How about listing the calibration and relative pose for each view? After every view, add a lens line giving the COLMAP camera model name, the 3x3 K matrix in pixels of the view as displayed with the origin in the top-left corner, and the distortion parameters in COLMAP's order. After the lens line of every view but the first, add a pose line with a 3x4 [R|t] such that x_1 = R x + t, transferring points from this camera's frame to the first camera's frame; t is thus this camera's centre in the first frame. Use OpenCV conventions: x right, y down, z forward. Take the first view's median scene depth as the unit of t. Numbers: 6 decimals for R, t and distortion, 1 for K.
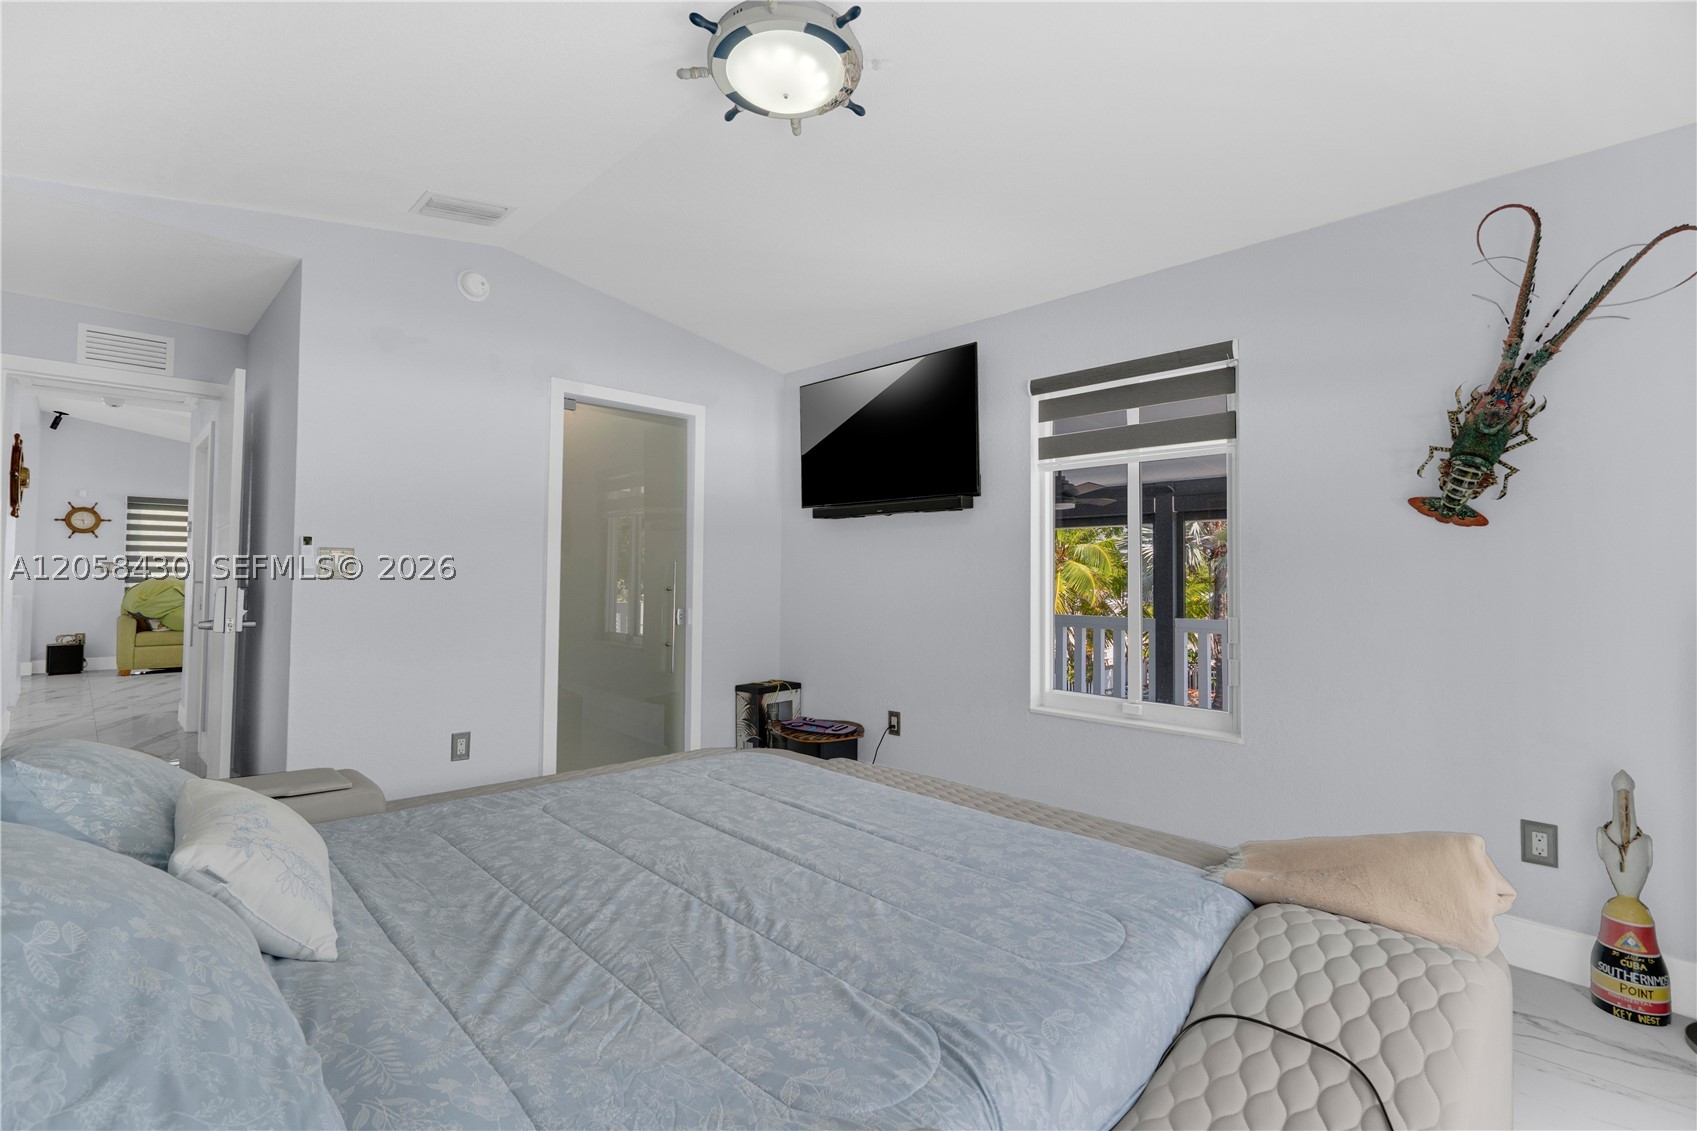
lens RADIAL K [[776.2, 0, 835.6], [0, 776.2, 550.6], [0, 0, 1]] dist [-0.007663, 0.002598]
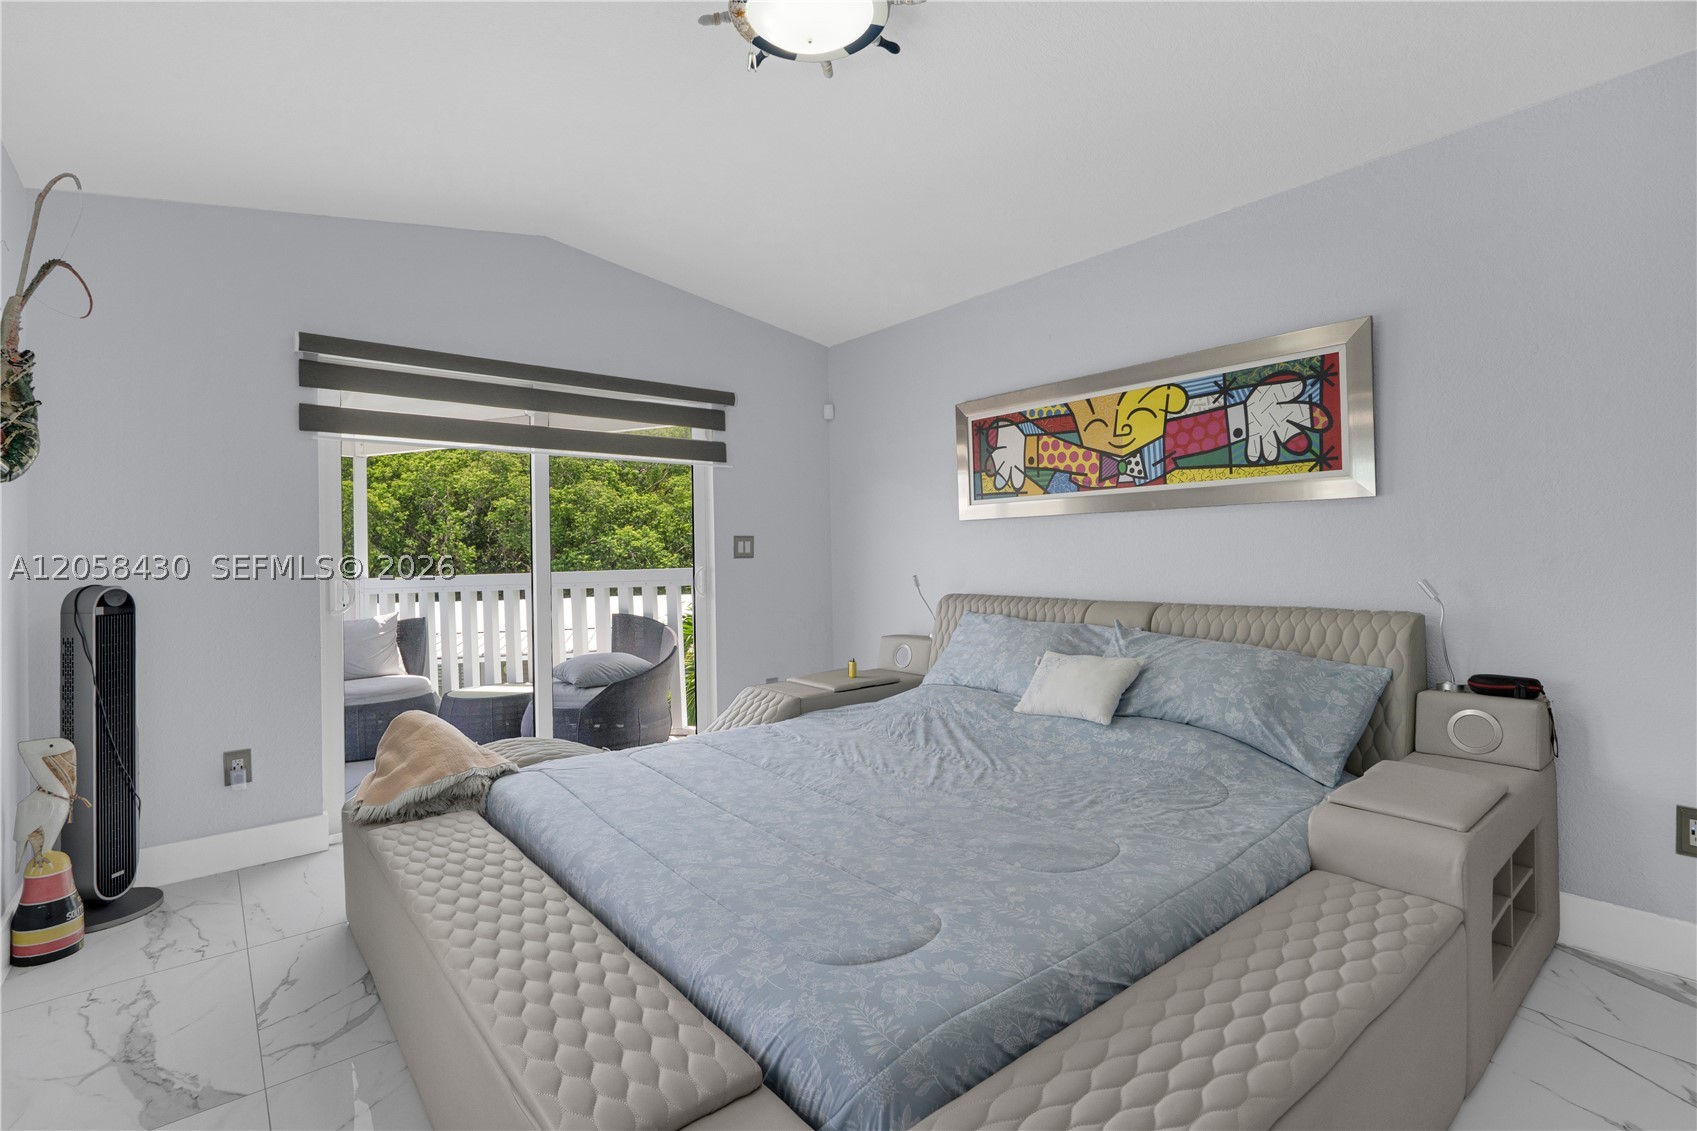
lens RADIAL K [[776.2, 0, 835.6], [0, 776.2, 550.6], [0, 0, 1]] dist [-0.007663, 0.002598]
pose [[-0.995641, 0.007269, 0.092984, -0.174092], [0.004111, 0.999410, -0.034113, 0.060957], [-0.093177, -0.033582, -0.995083, 1.867170]]
